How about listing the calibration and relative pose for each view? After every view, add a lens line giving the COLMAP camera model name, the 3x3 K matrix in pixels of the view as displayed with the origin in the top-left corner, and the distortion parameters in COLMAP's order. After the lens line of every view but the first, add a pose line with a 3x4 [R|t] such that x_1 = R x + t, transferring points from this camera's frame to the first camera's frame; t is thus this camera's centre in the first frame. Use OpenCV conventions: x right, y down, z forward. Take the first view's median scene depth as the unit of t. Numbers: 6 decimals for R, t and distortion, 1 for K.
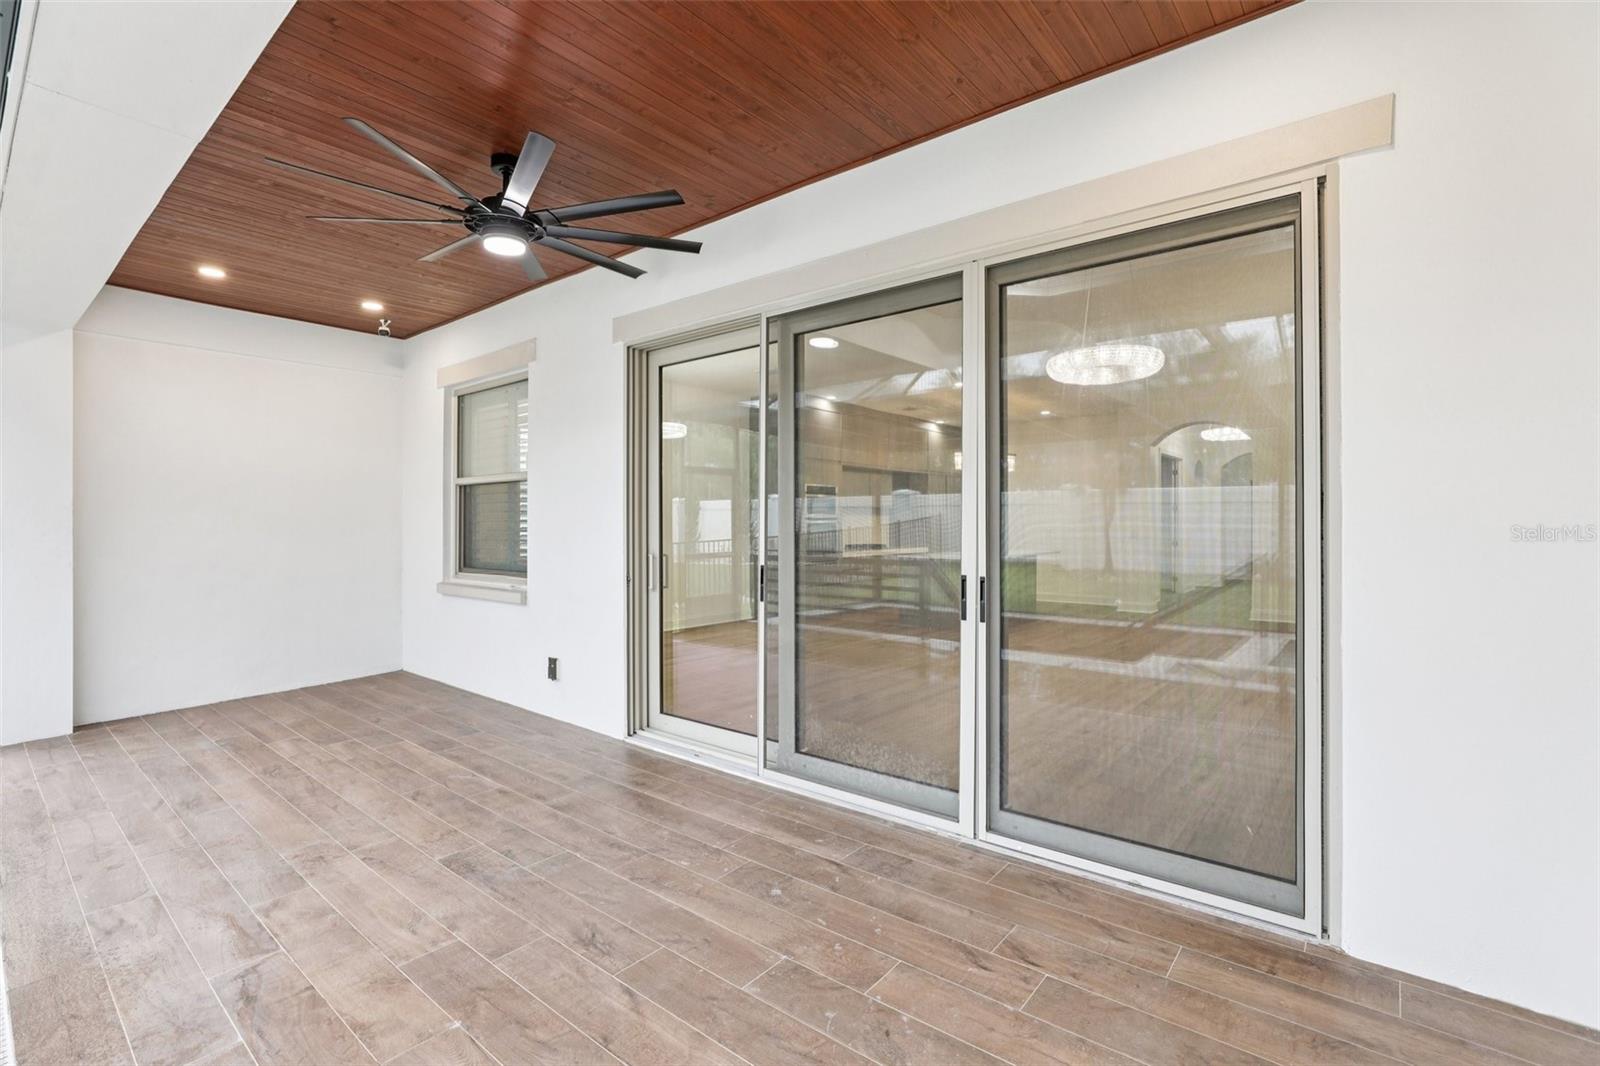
lens RADIAL K [[729.8, 0, 799.7], [0, 729.8, 526.3], [0, 0, 1]] dist [-0.031495, 0.009206]
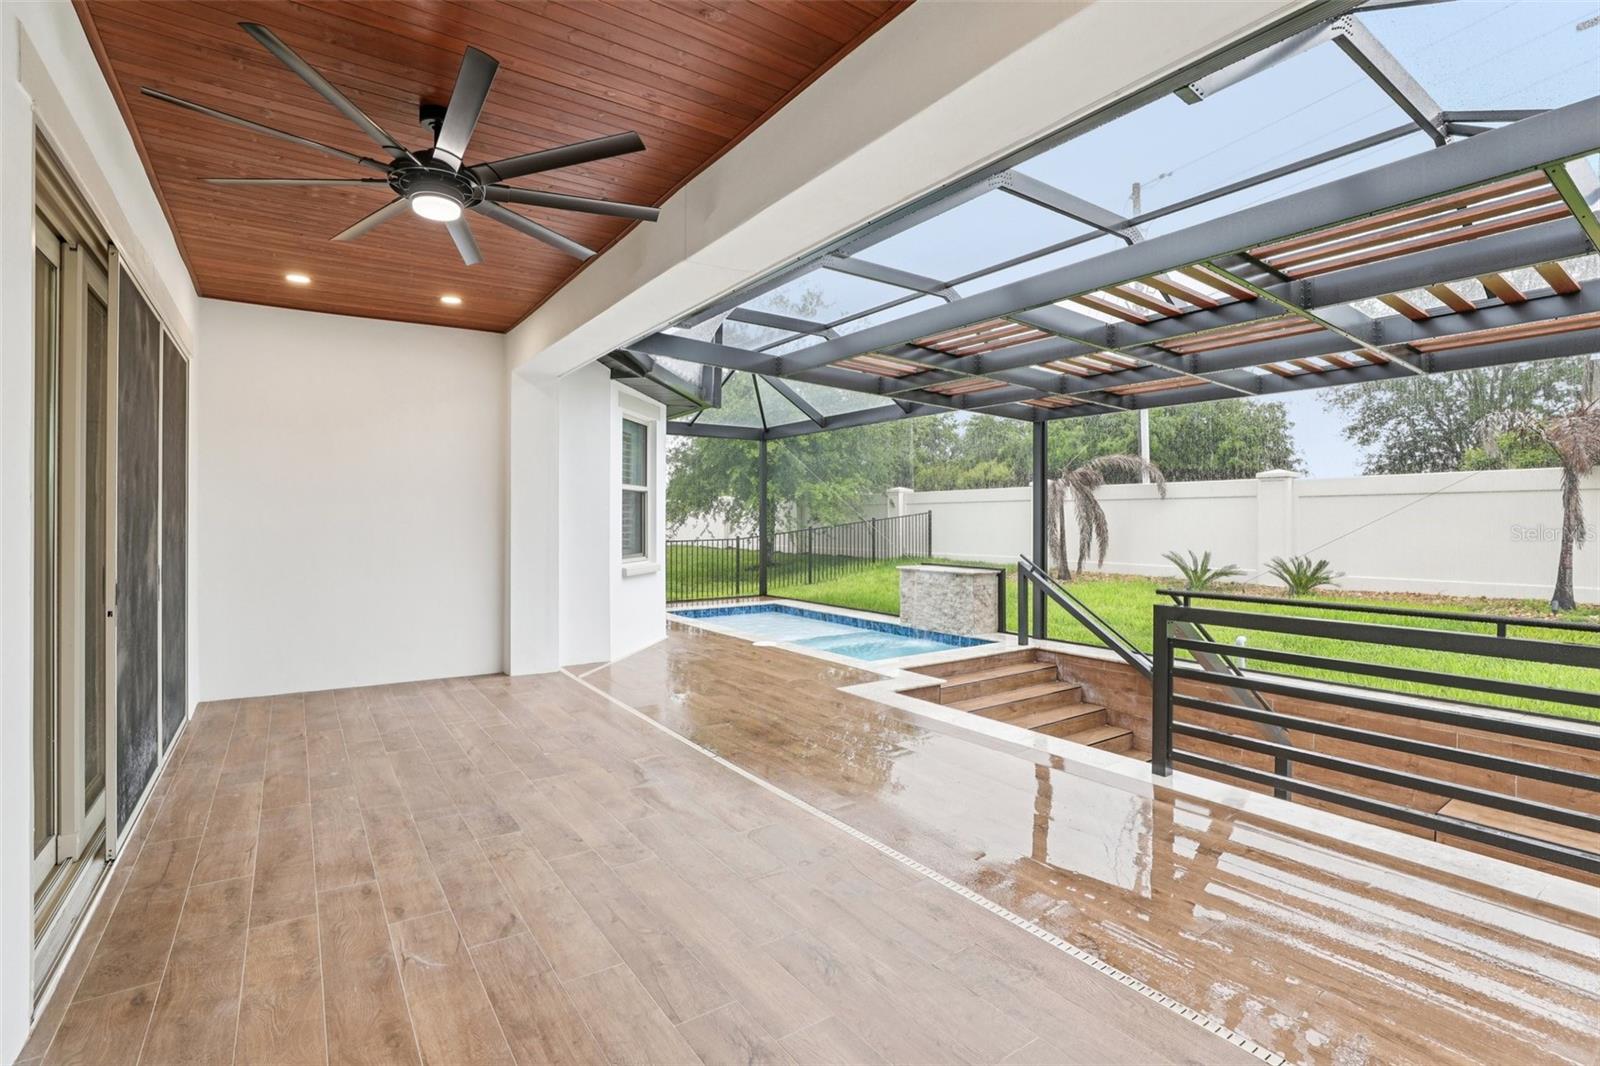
lens RADIAL K [[729.8, 0, 805.0], [0, 729.8, 524.3], [0, 0, 1]] dist [-0.031495, 0.009206]
pose [[-0.966934, 0.006442, 0.254946, -1.176728], [0.008897, 0.999925, 0.008476, -0.009305], [-0.254872, 0.010464, -0.966918, 1.903608]]
